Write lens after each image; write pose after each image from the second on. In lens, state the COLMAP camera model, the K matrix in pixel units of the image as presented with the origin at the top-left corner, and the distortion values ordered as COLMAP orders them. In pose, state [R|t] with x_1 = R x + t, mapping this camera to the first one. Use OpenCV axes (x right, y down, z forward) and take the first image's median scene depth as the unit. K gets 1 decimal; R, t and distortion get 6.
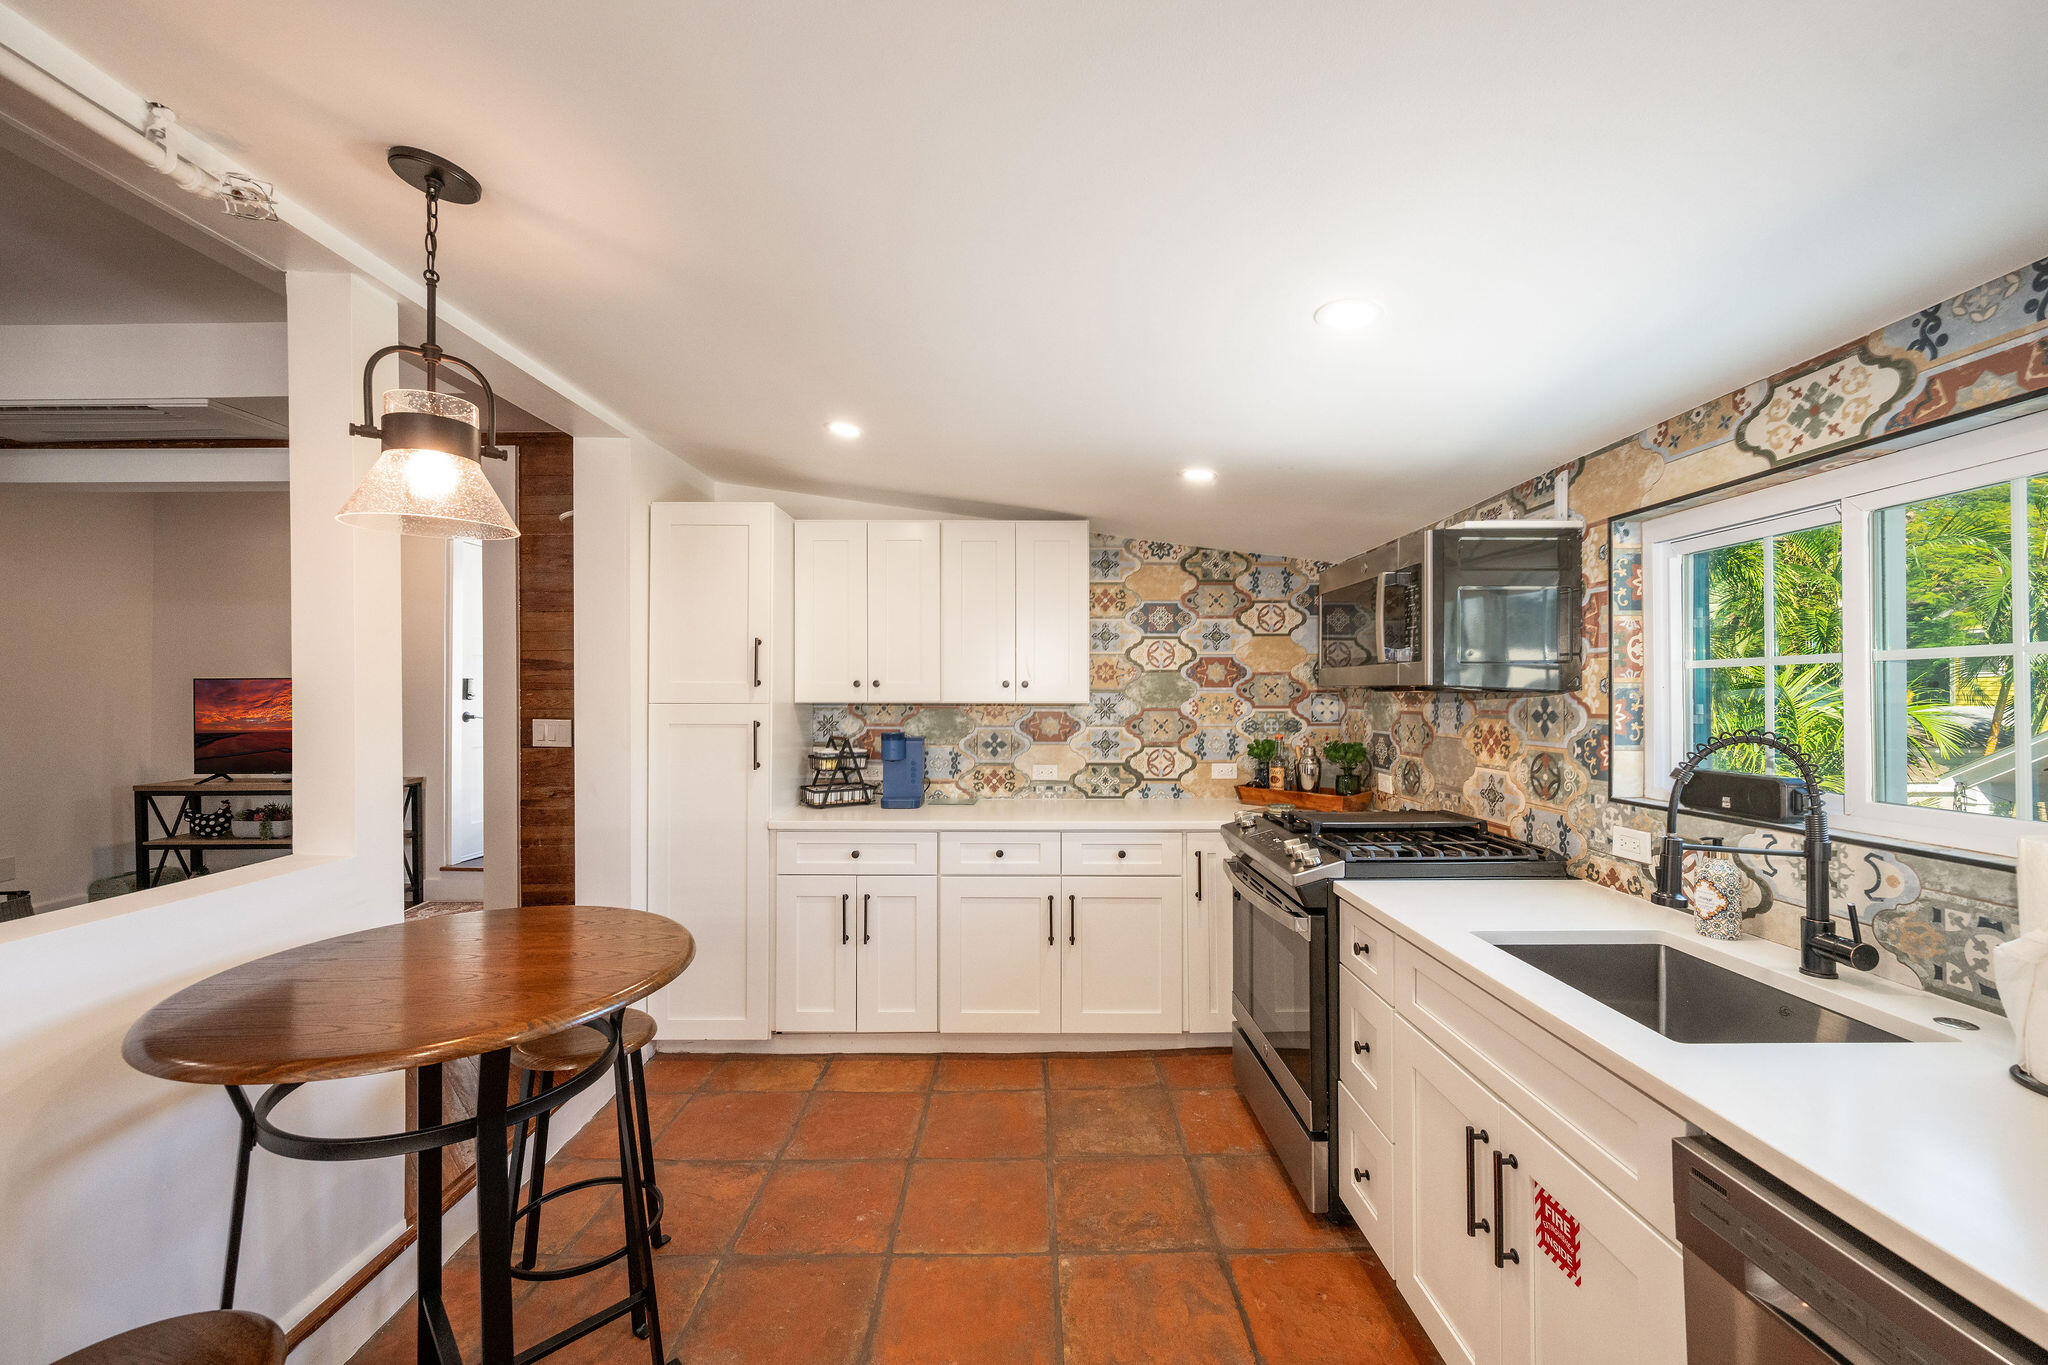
lens RADIAL K [[805.2, 0, 1033.3], [0, 805.2, 690.1], [0, 0, 1]] dist [0.000047, -0.000913]
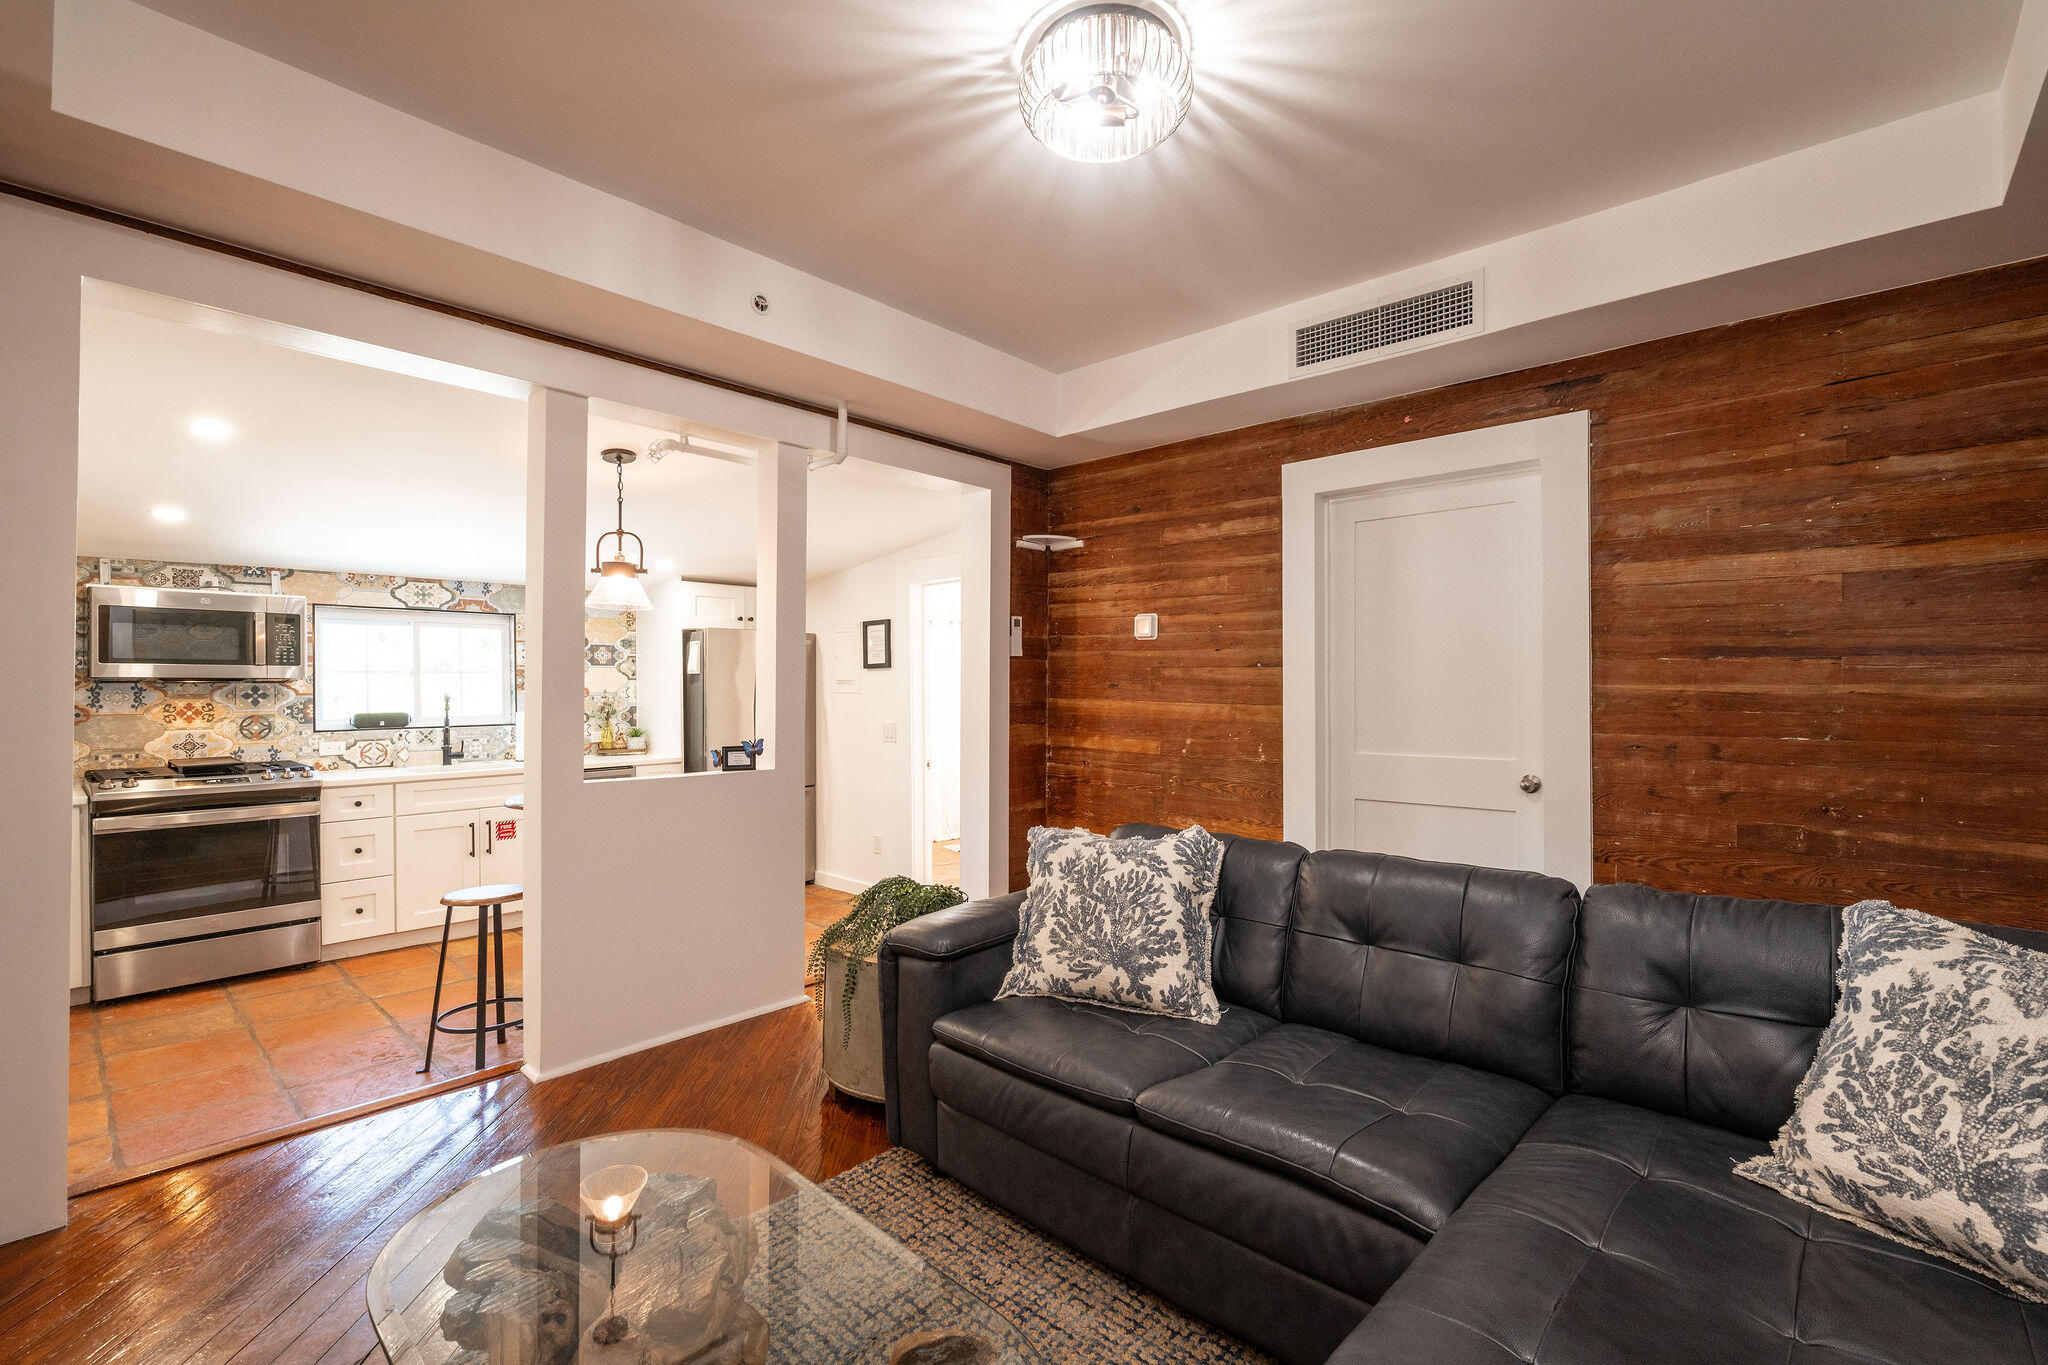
lens RADIAL K [[902.0, 0, 1024.8], [0, 902.0, 689.3], [0, 0, 1]] dist [0.001101, -0.000100]
pose [[-0.737945, 0.004618, 0.674845, -1.694490], [0.005660, 0.999984, -0.000653, 0.023621], [-0.674837, 0.003338, -0.737959, 1.071136]]
